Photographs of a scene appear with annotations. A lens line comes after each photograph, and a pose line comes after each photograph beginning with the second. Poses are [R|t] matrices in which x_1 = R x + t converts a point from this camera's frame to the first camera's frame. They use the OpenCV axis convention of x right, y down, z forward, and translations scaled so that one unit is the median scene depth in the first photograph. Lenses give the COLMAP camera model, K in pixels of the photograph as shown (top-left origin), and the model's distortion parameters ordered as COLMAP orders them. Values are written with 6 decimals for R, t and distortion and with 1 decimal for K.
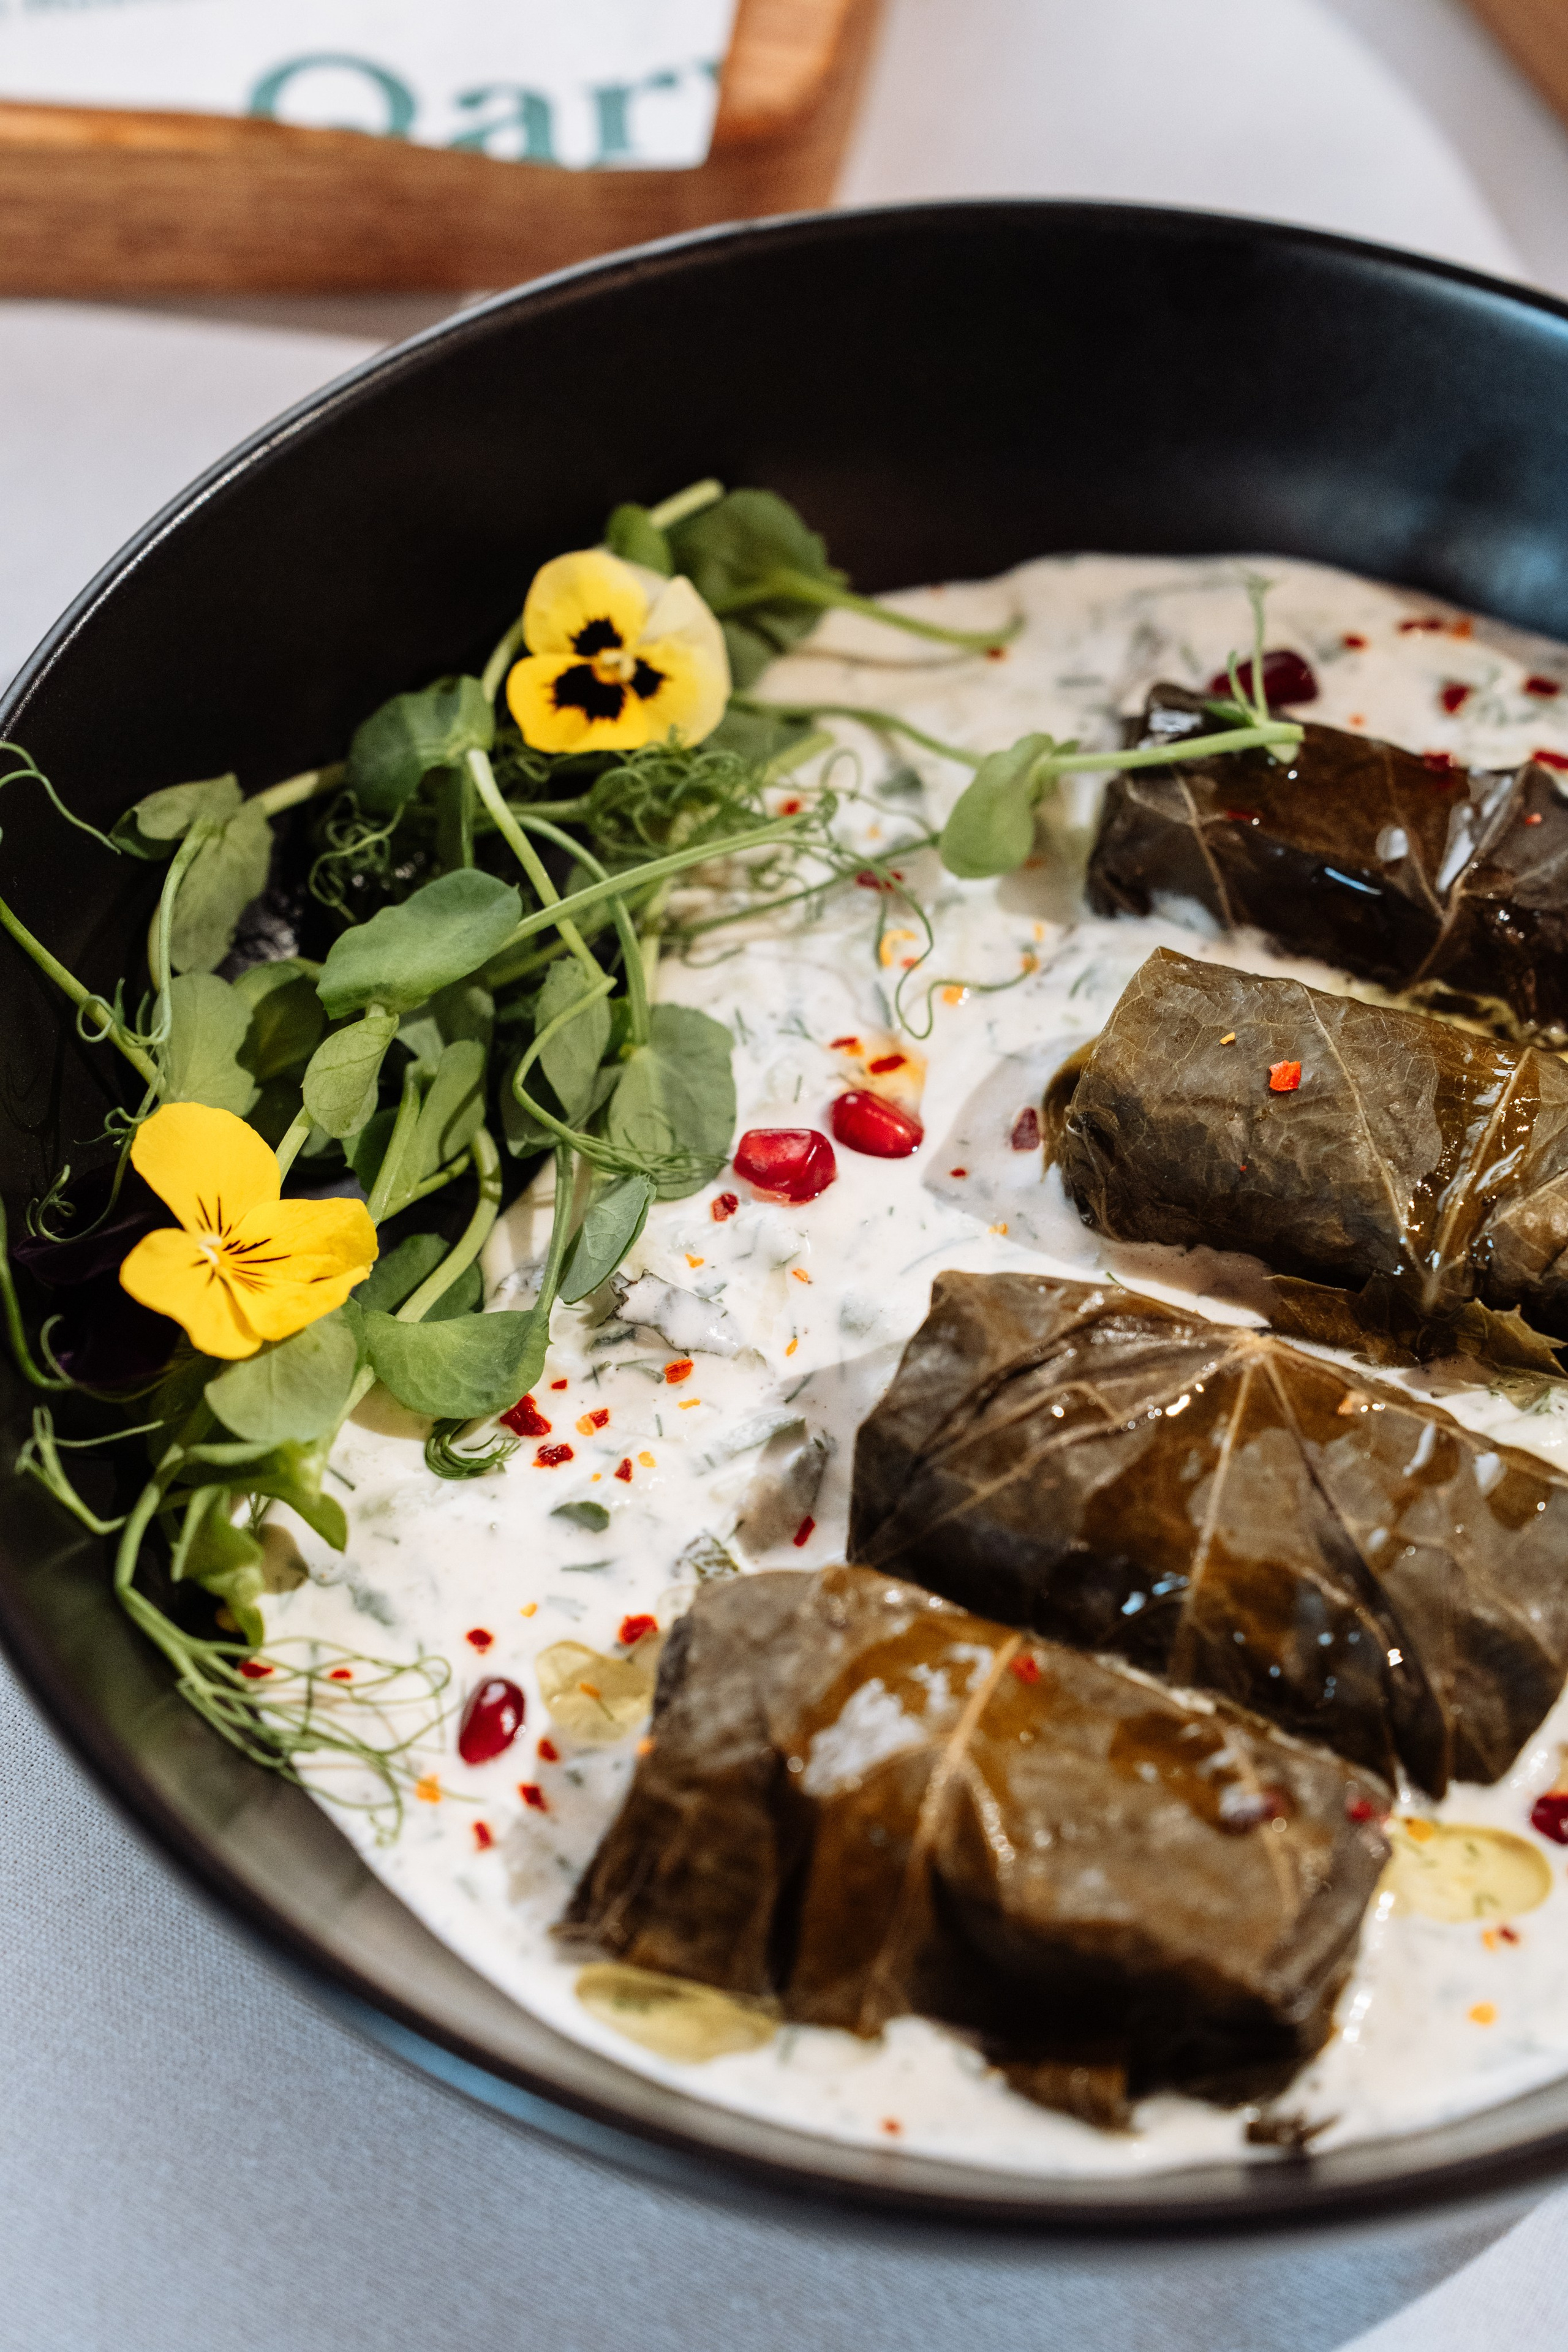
lens RADIAL K [[4468.1, 0, 799.3], [0, 4468.1, 1175.1], [0, 0, 1]] dist [-0.051161, 0.312478]
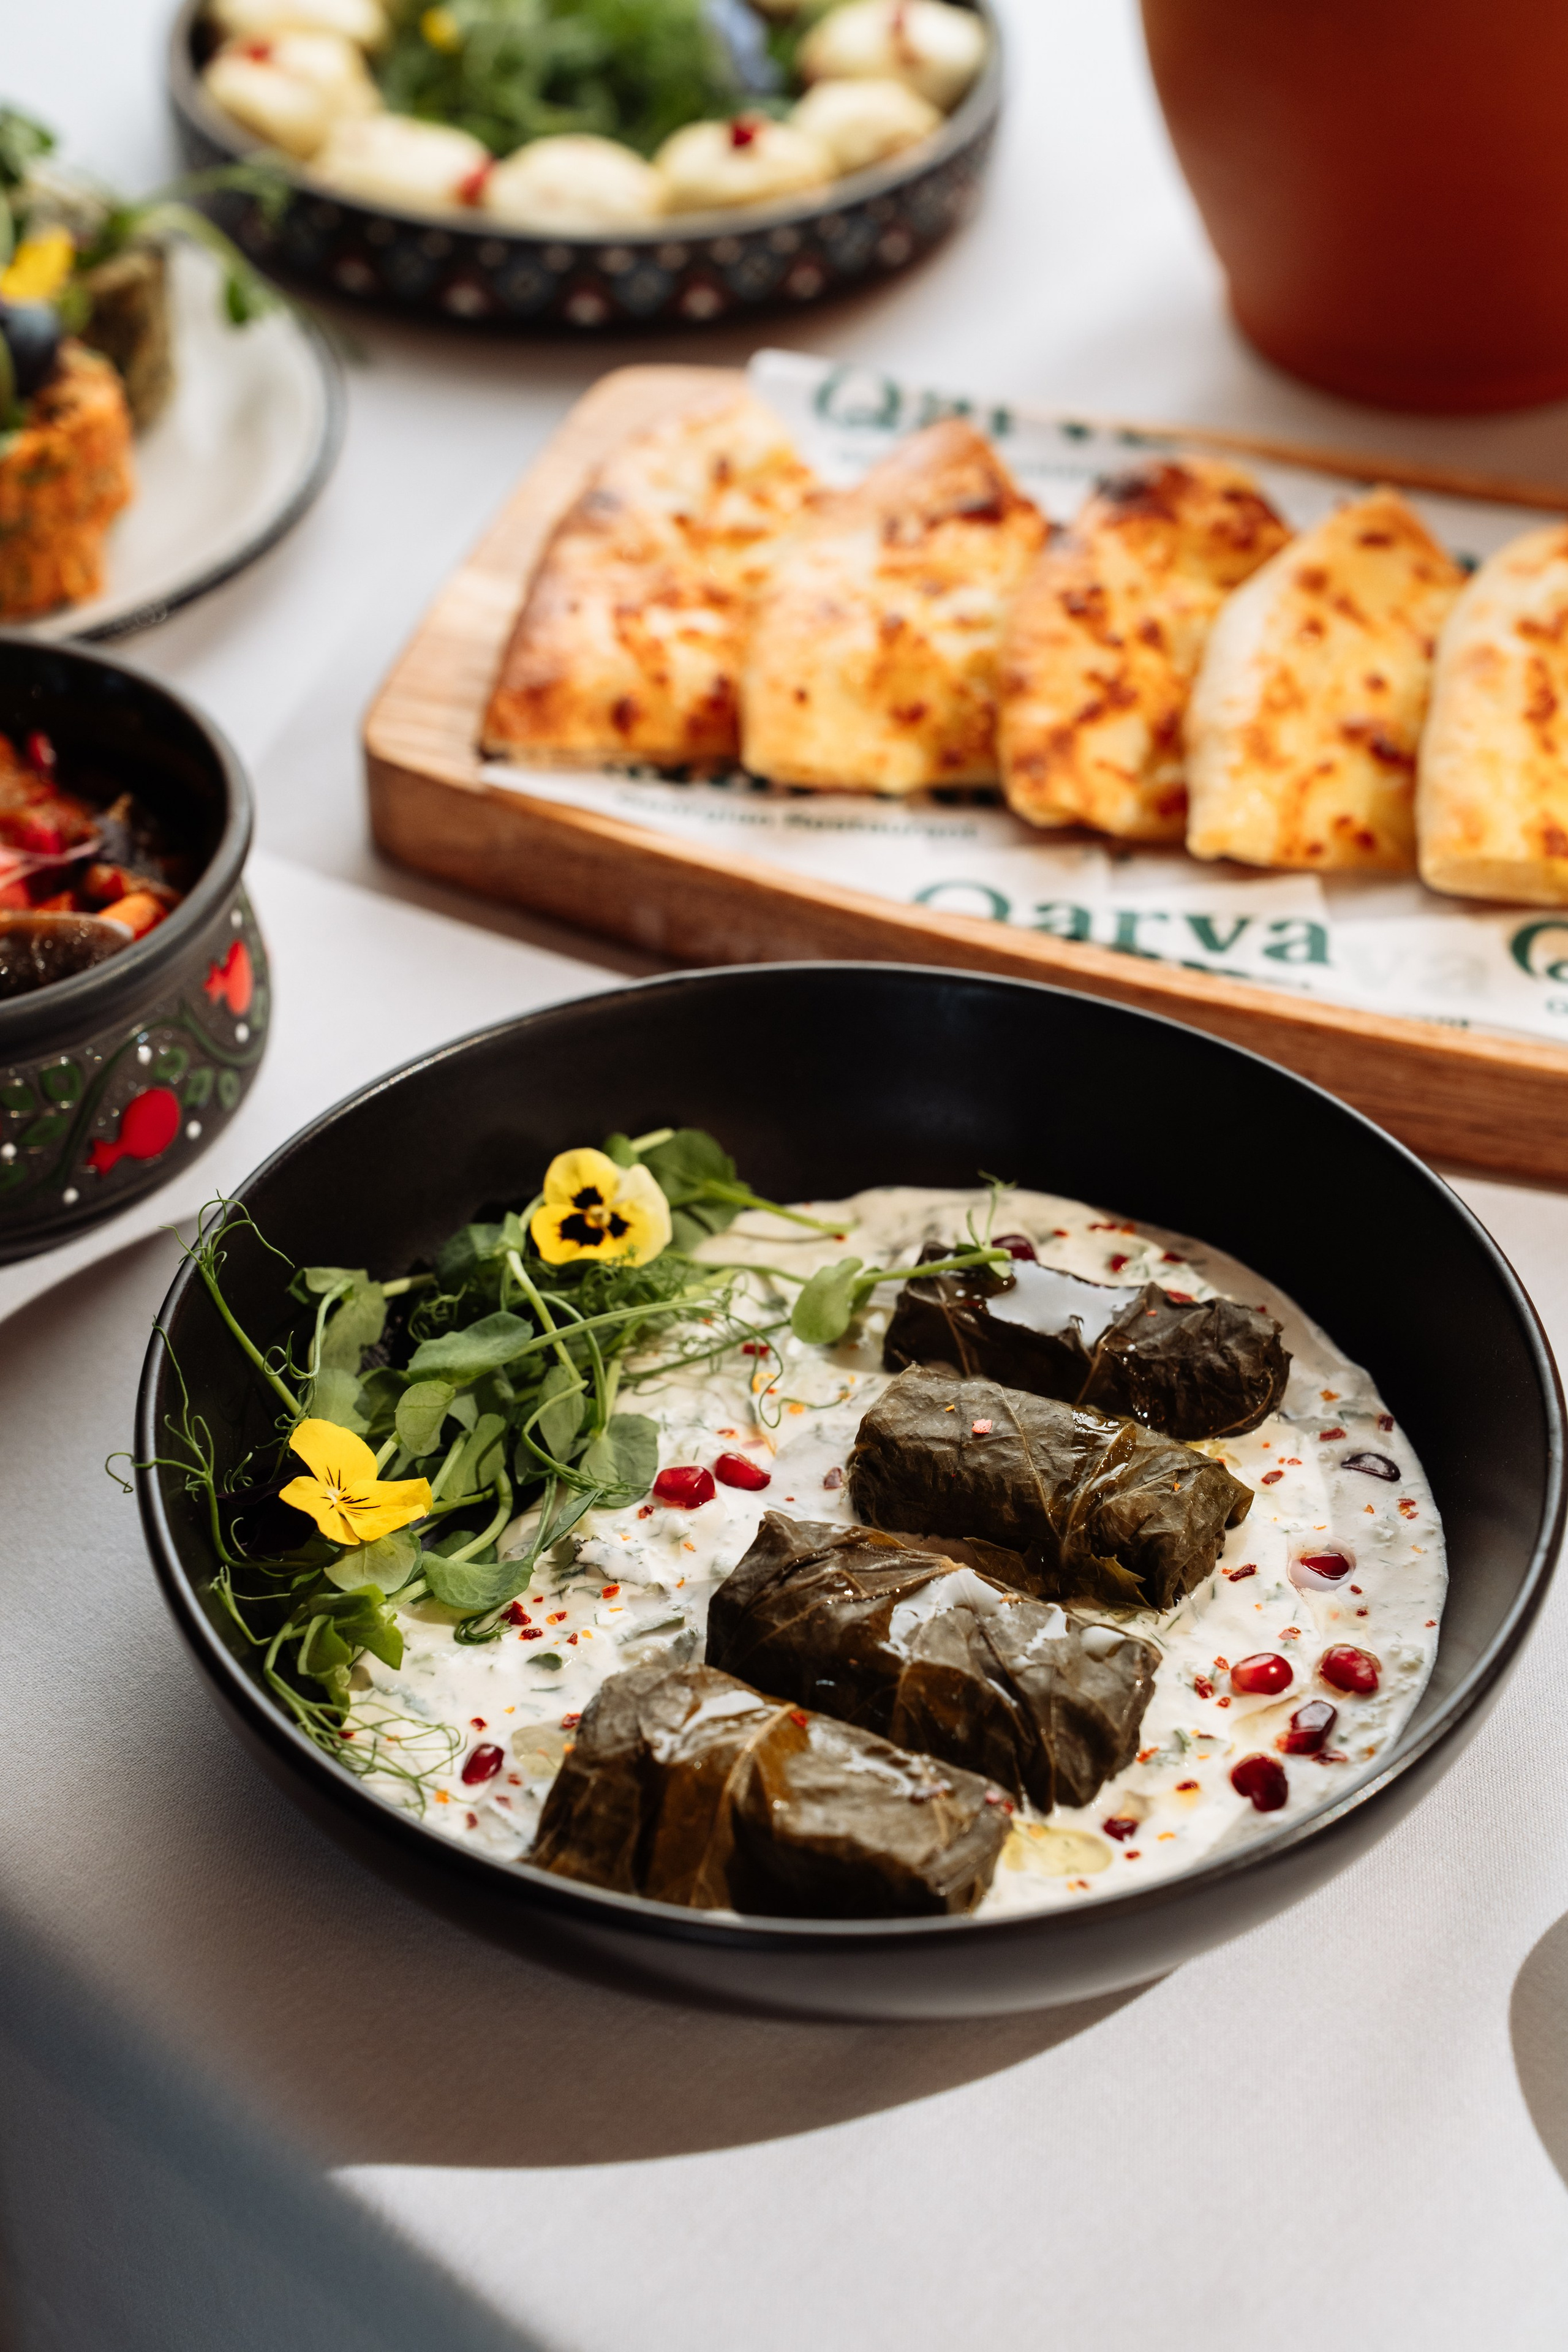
lens RADIAL K [[4484.0, 0, 784.0], [0, 4484.0, 1176.0], [0, 0, 1]] dist [0.006812, -0.195132]
pose [[0.998691, 0.024282, -0.045024, 0.107892], [-0.036792, 0.952466, -0.302416, 0.396285], [0.035540, 0.303676, 0.952112, -0.621387]]
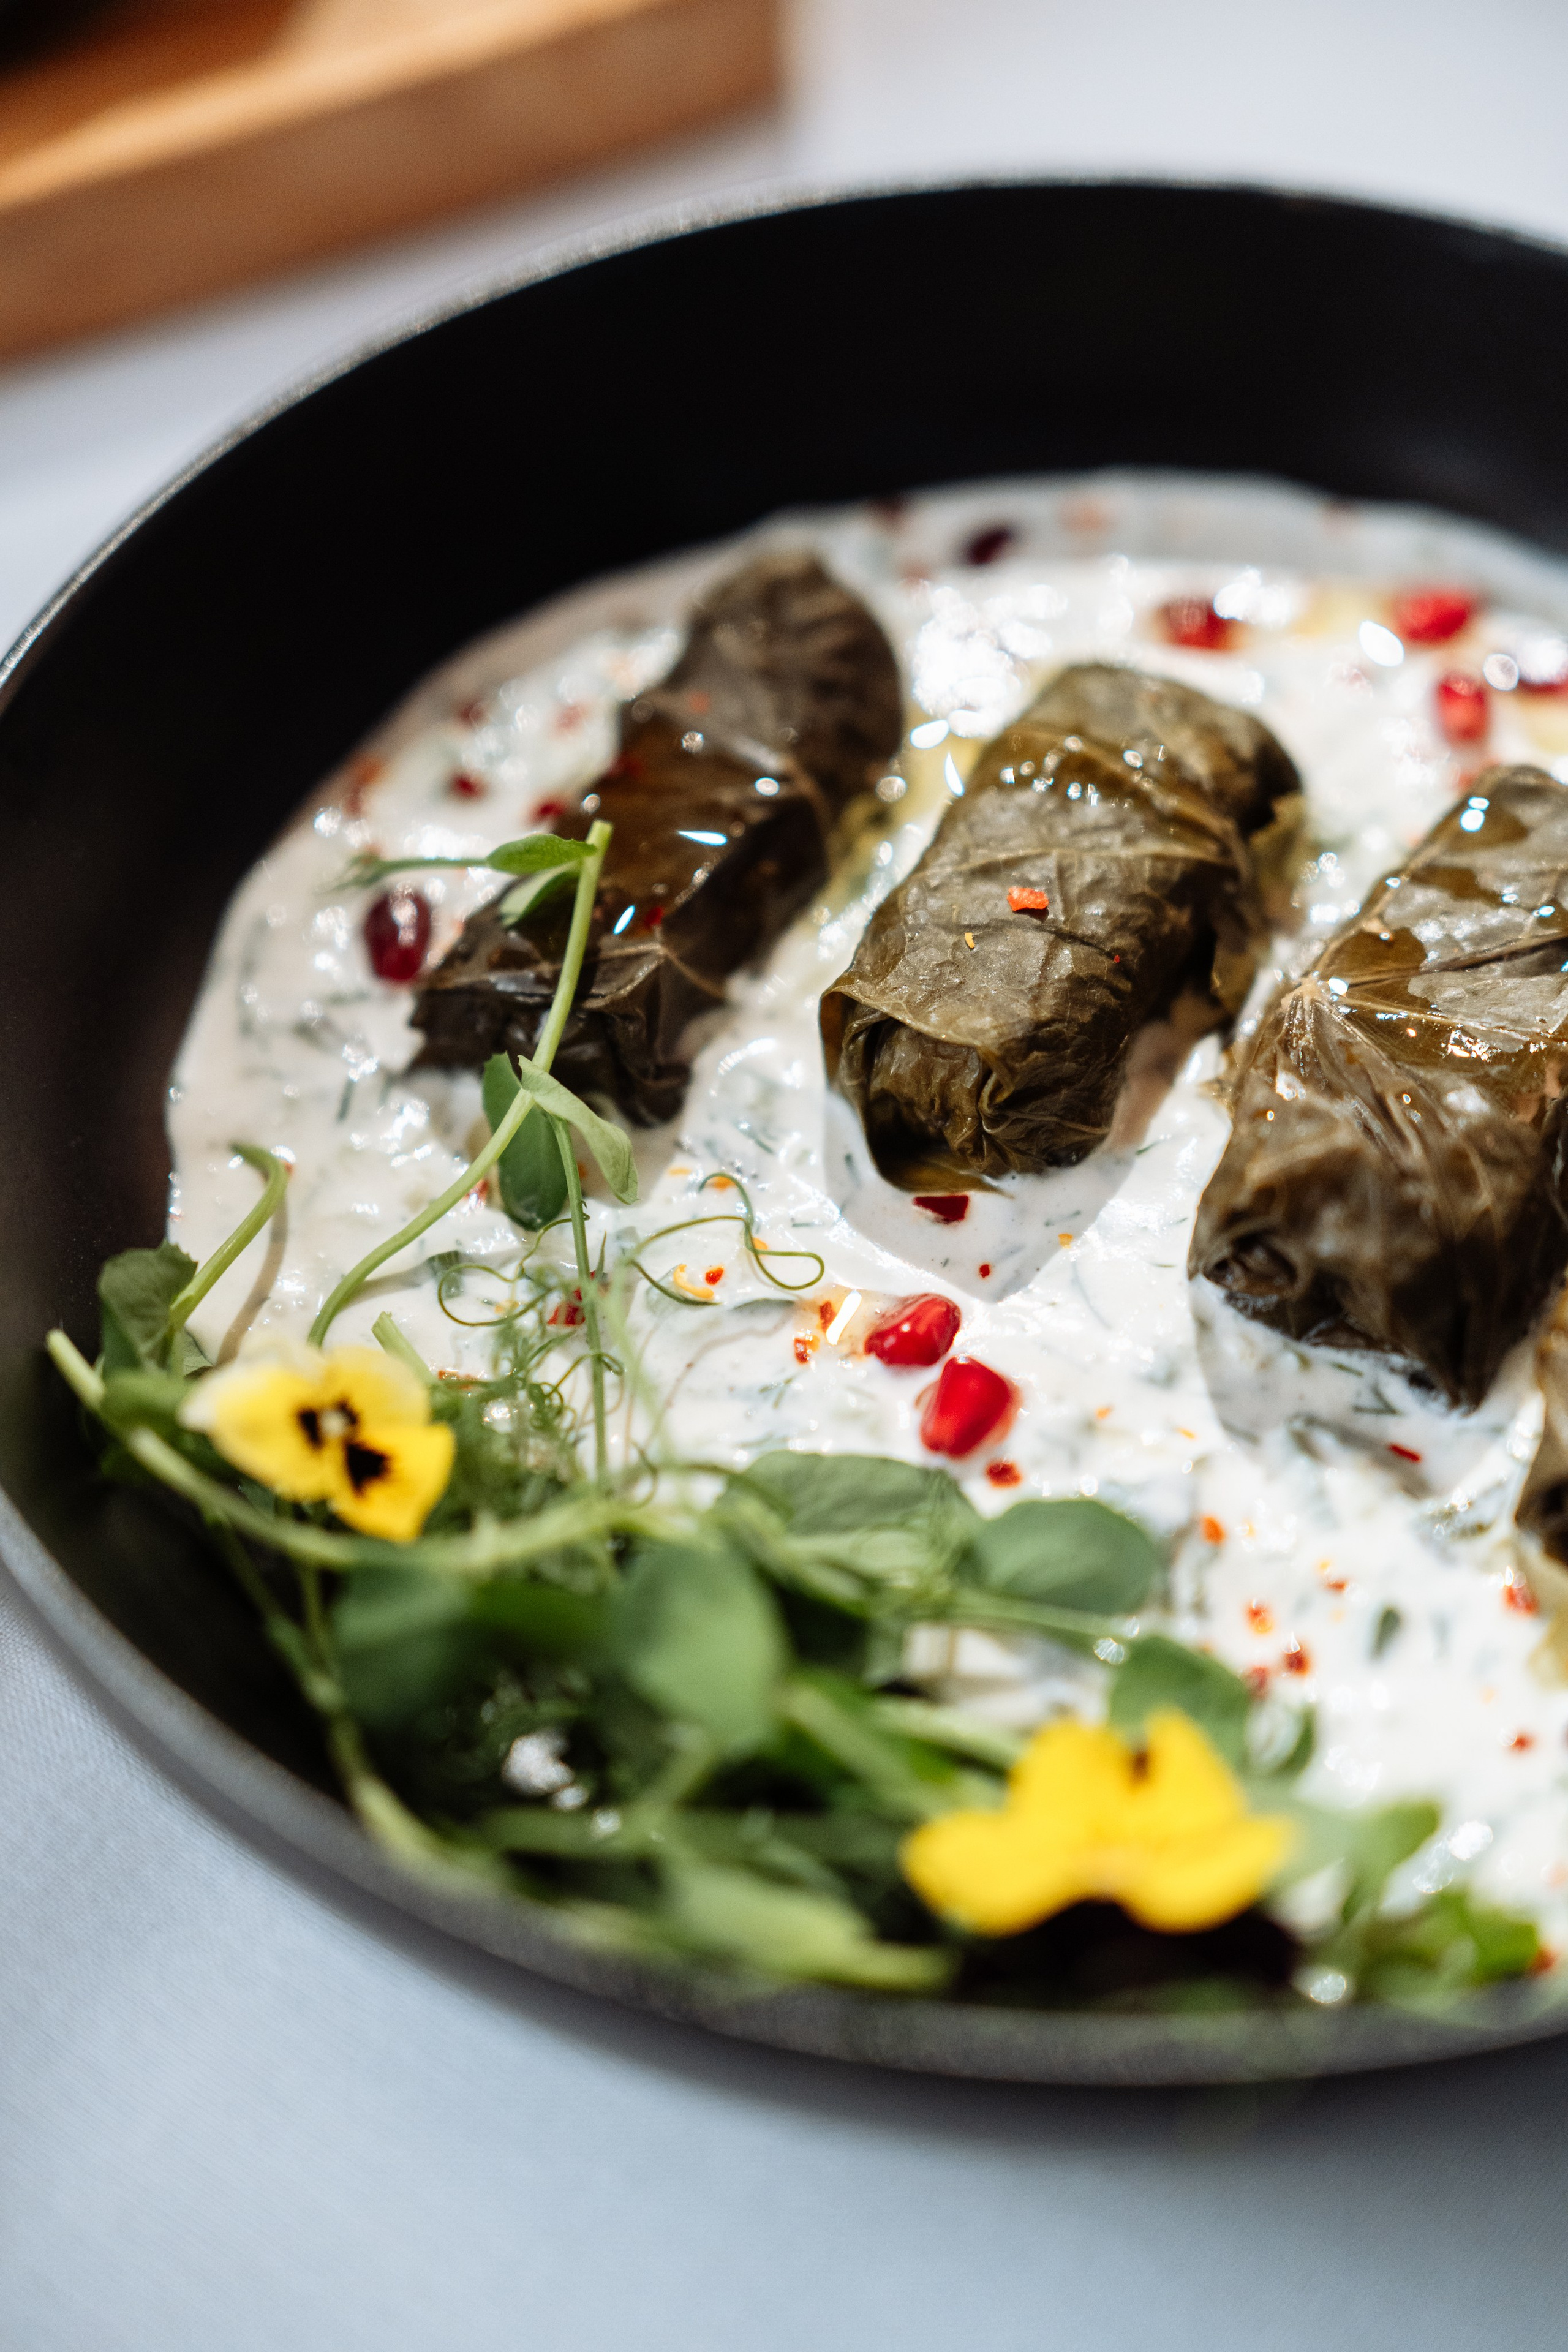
lens RADIAL K [[4632.2, 0, 772.6], [0, 4632.2, 1178.3], [0, 0, 1]] dist [-0.008845, 0.113067]
pose [[0.138111, -0.772240, 0.620137, -0.576194], [0.844330, 0.419103, 0.333857, -0.382630], [-0.517719, 0.477491, 0.709908, 0.334375]]
